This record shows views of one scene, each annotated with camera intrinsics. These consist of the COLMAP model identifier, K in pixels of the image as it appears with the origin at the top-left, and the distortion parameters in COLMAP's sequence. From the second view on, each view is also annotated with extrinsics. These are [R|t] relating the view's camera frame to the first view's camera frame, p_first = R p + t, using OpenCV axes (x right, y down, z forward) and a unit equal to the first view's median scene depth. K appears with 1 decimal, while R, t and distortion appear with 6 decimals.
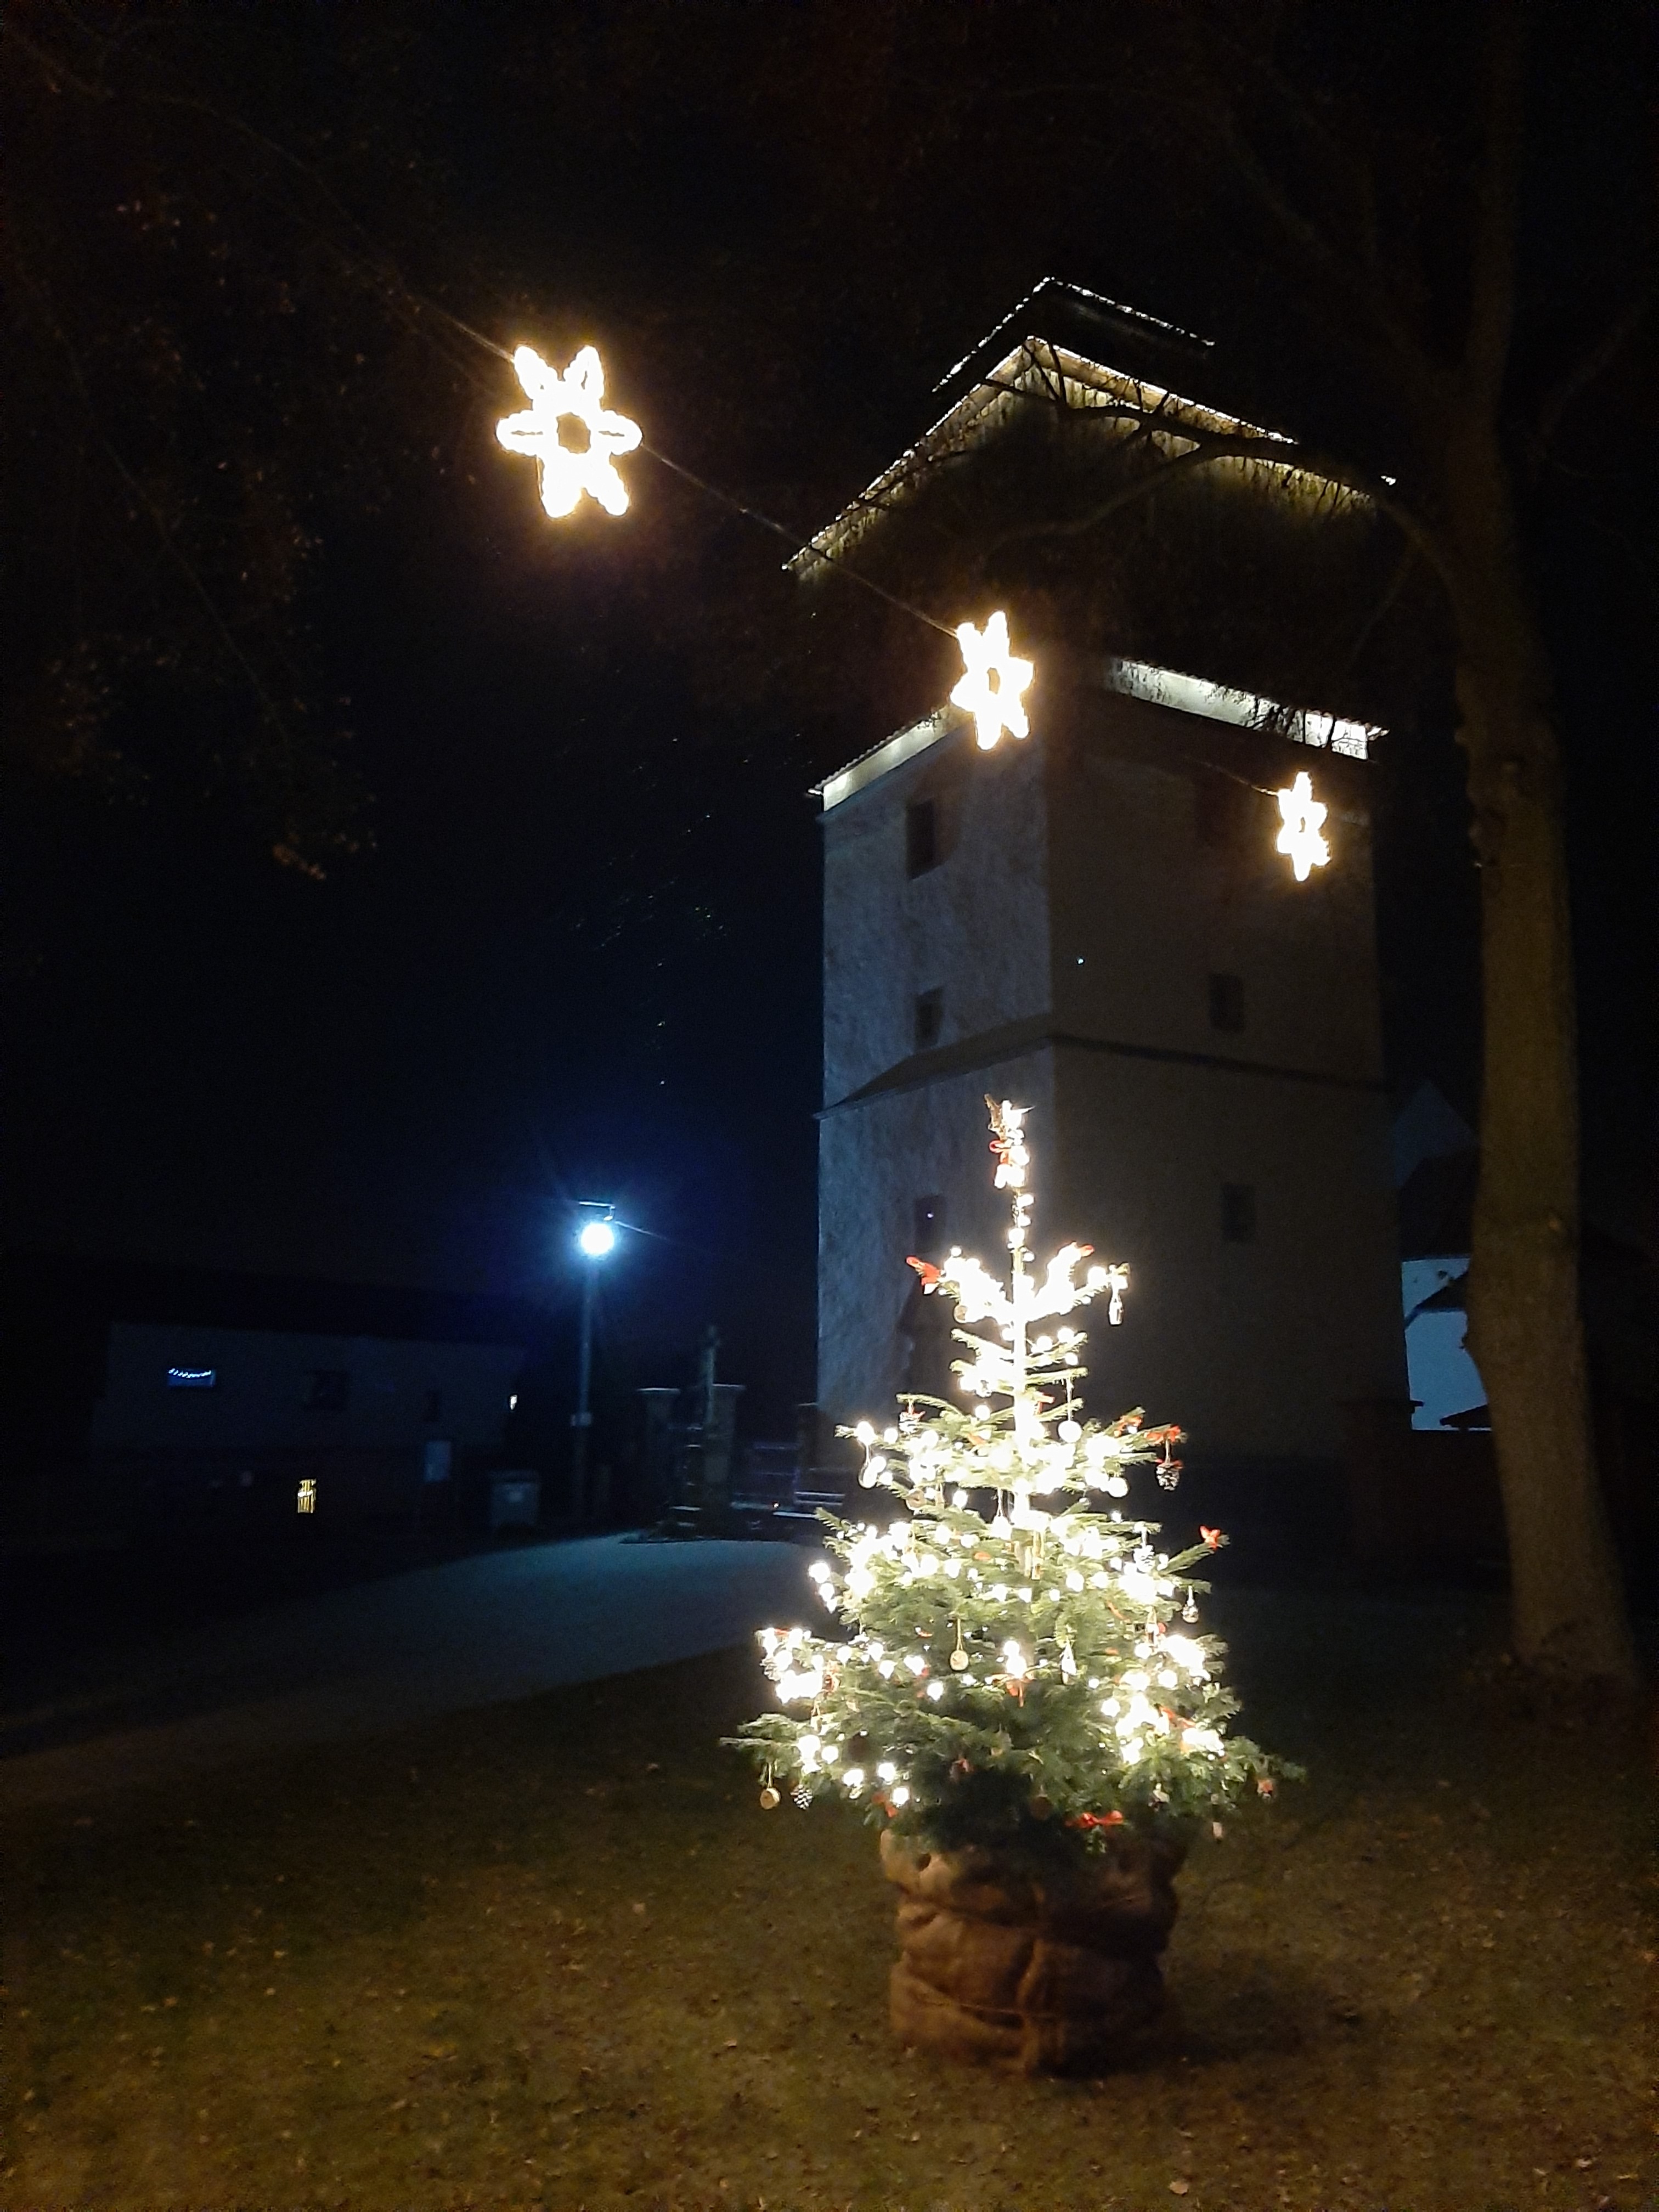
lens RADIAL K [[1661.2, 0, 910.1], [0, 1661.2, 1098.8], [0, 0, 1]] dist [0.075457, -0.147099]
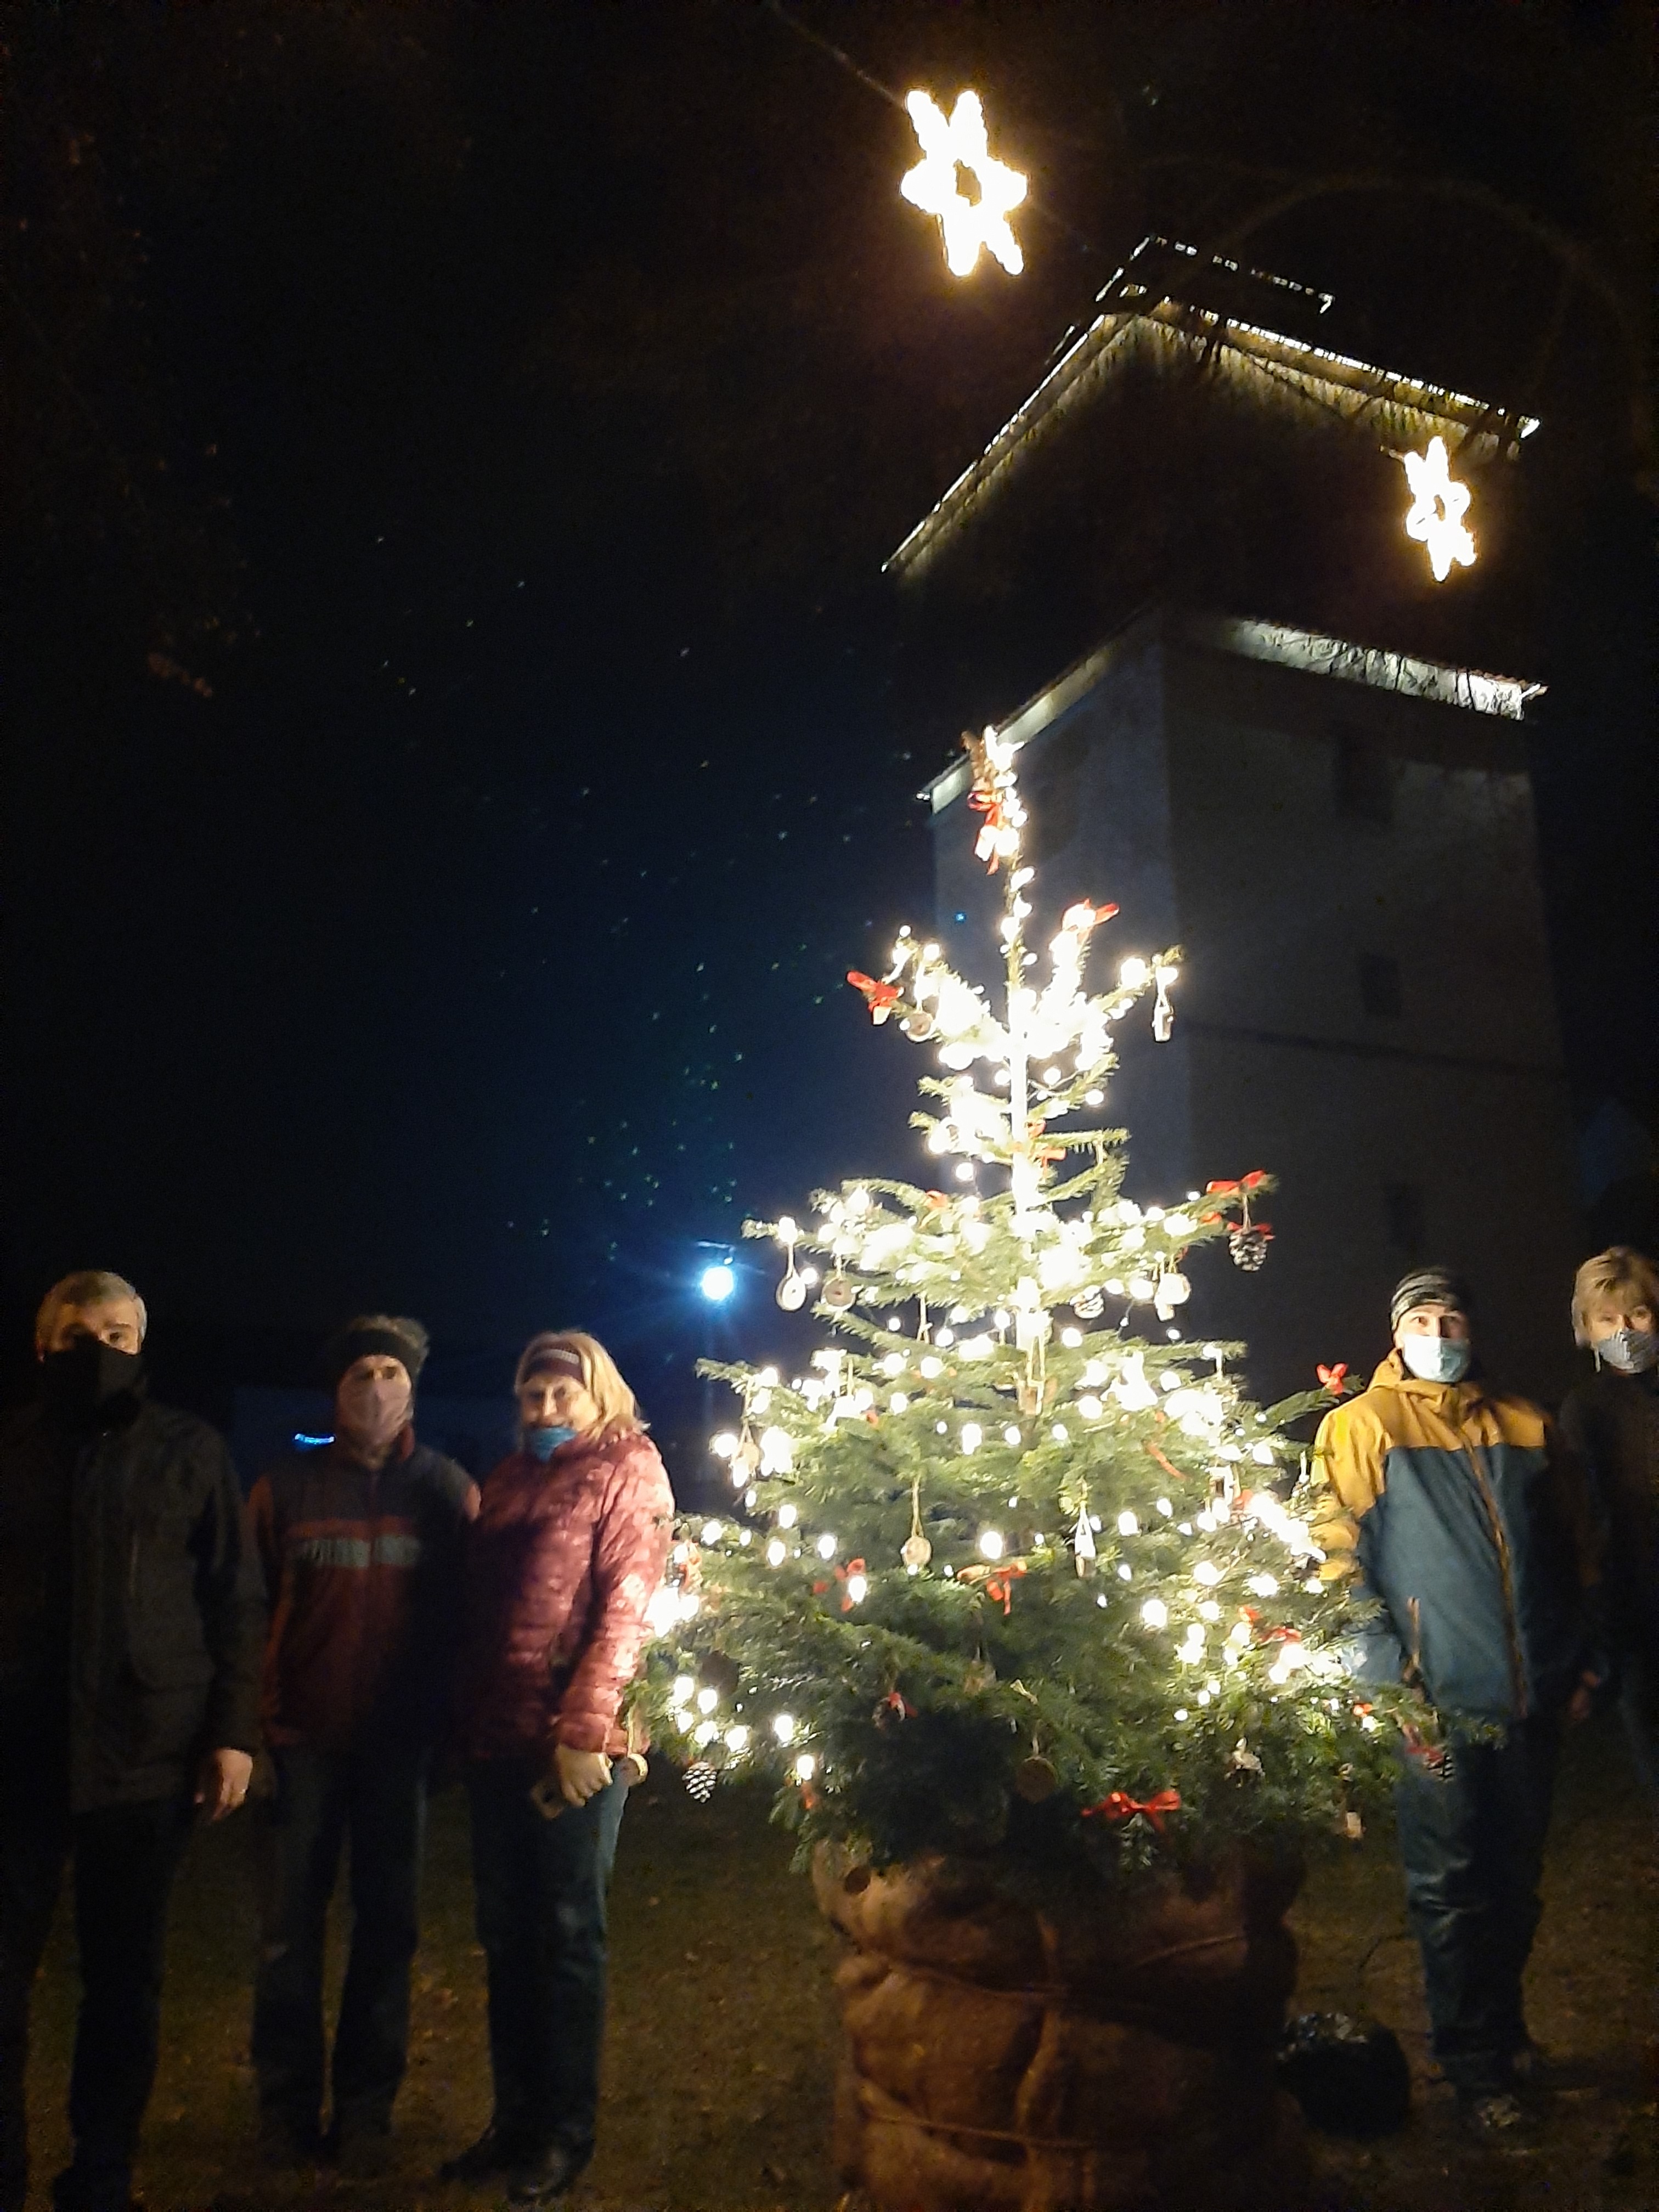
lens RADIAL K [[1691.3, 0, 904.4], [0, 1691.3, 1104.5], [0, 0, 1]] dist [0.068153, -0.142896]
pose [[0.994998, -0.042096, -0.090597, 0.081623], [0.038831, 0.998541, -0.037512, 0.178292], [0.092044, 0.033806, 0.995181, 0.341092]]
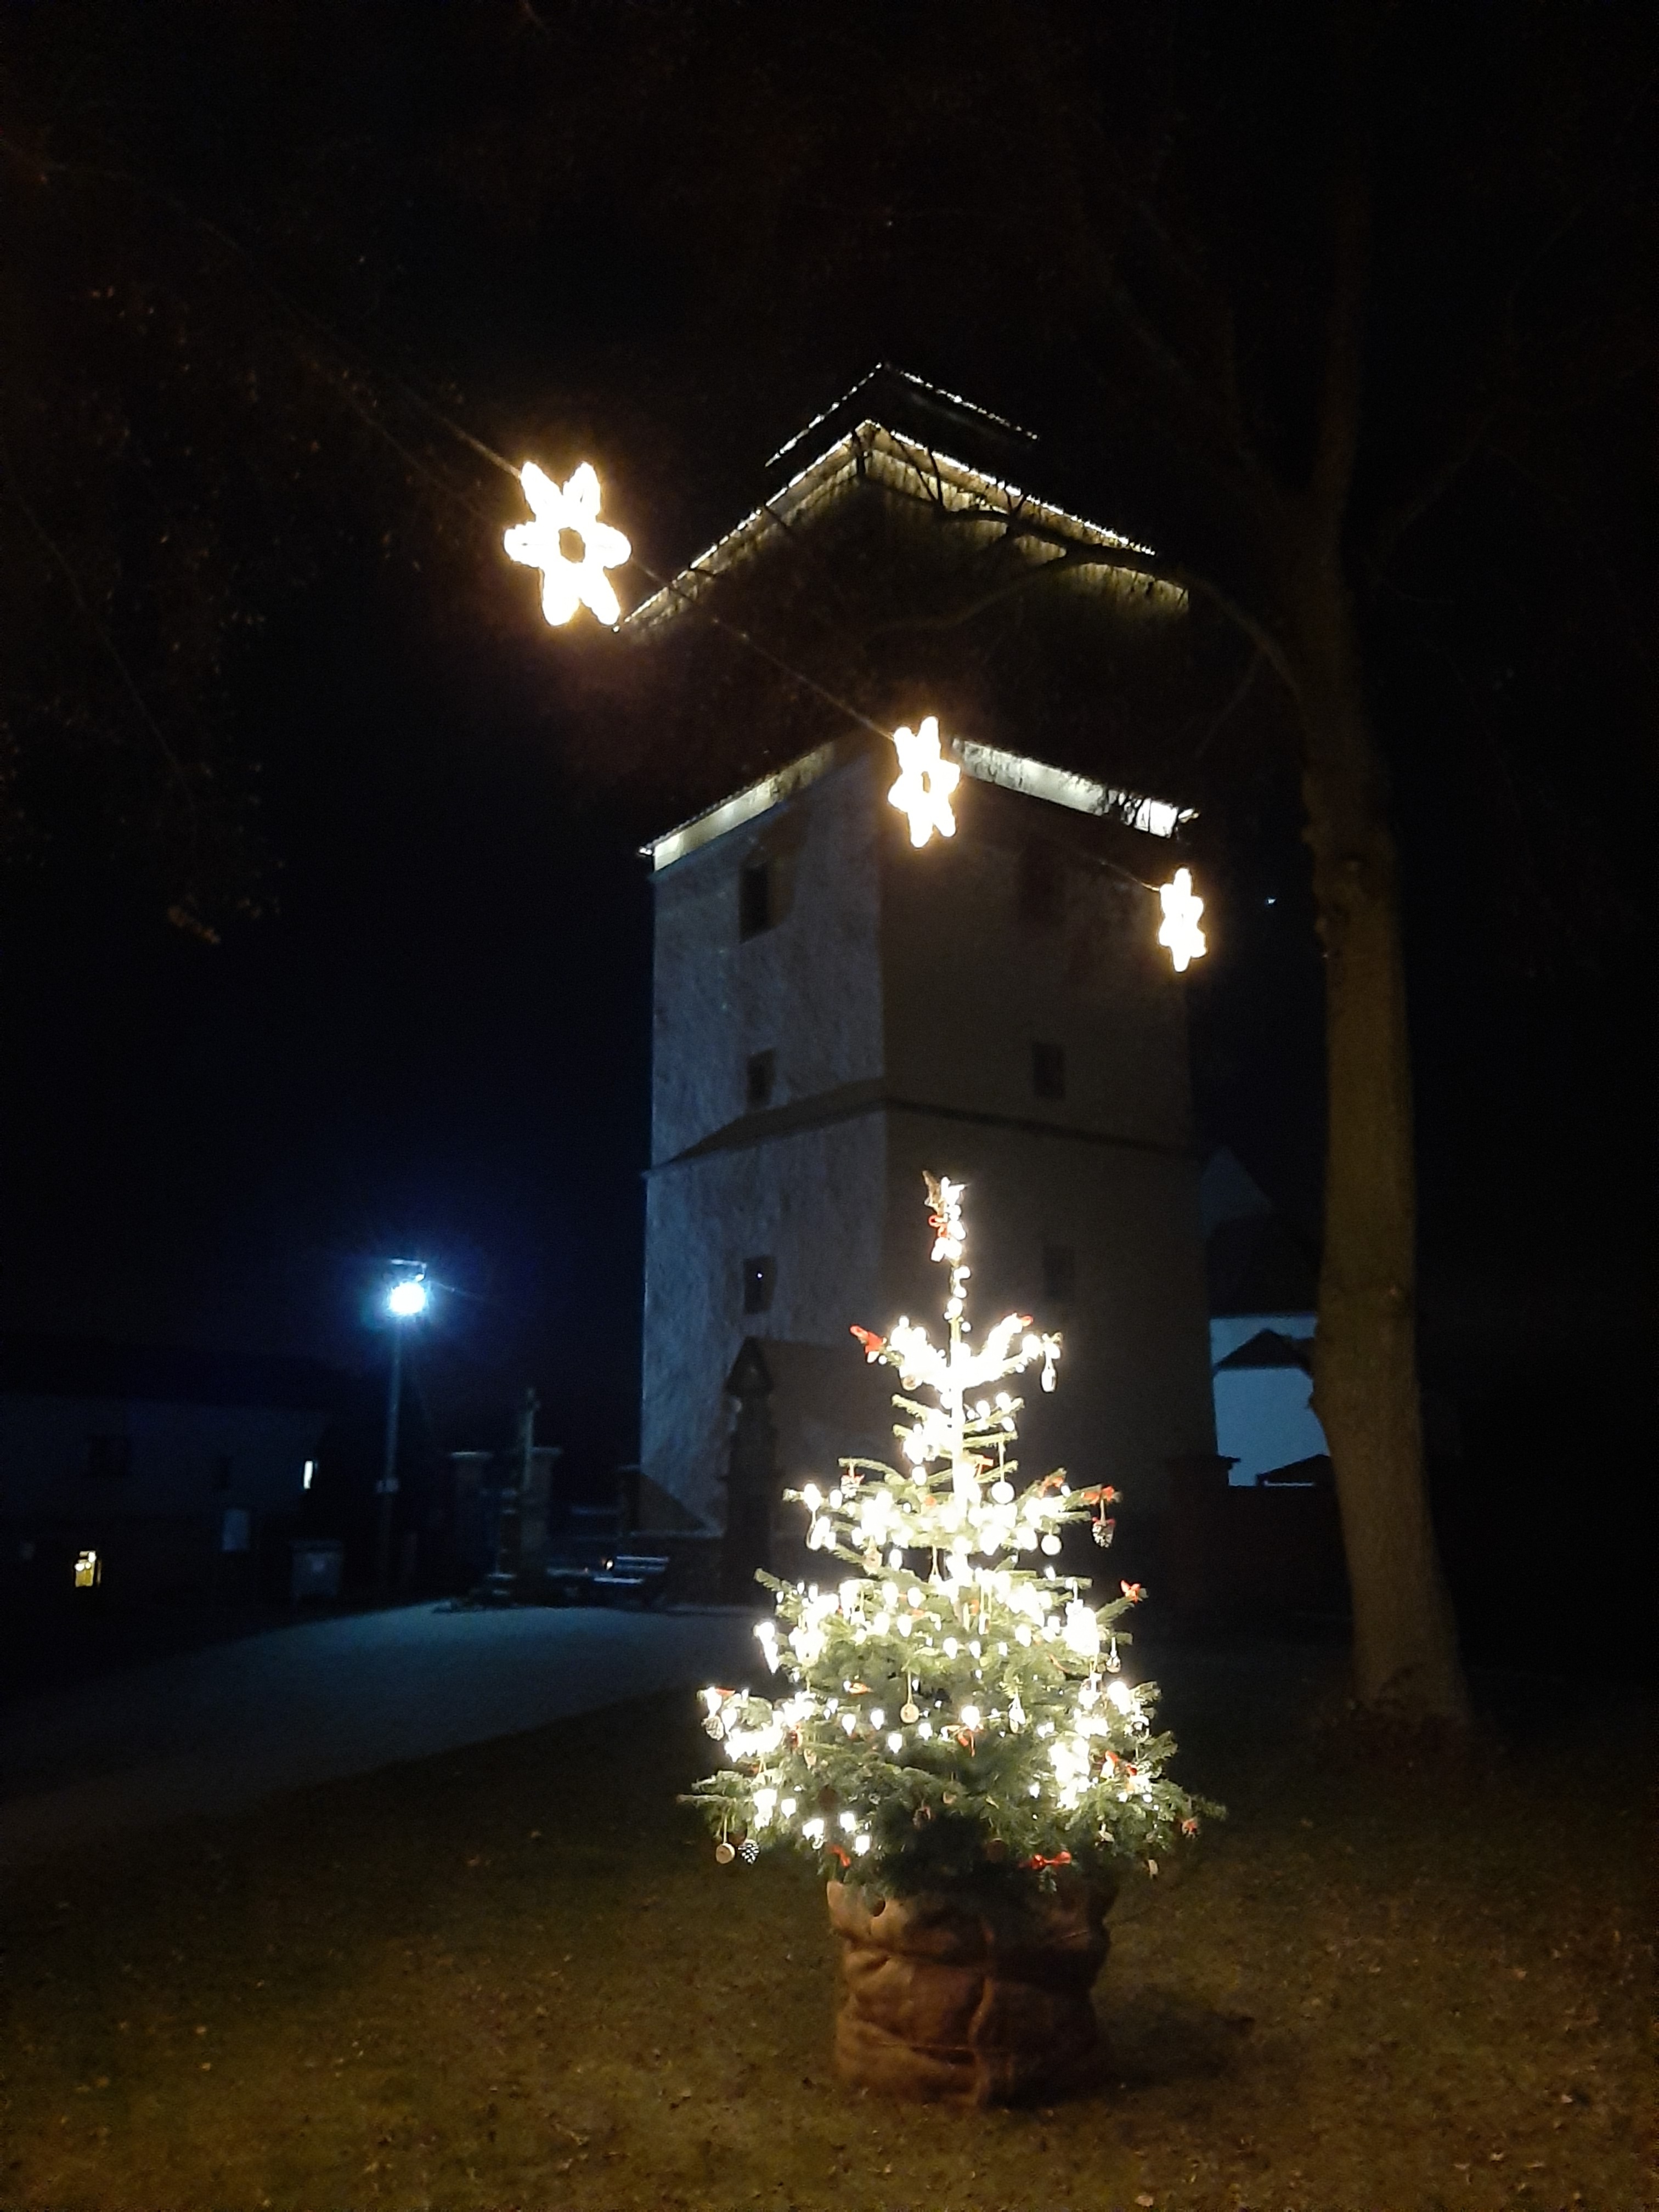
lens RADIAL K [[1661.2, 0, 910.1], [0, 1661.2, 1098.8], [0, 0, 1]] dist [0.075457, -0.147099]
pose [[0.992595, 0.017631, 0.120181, -0.095101], [-0.013491, 0.999290, -0.035177, -0.012376], [-0.120716, 0.033295, 0.992129, -0.052620]]
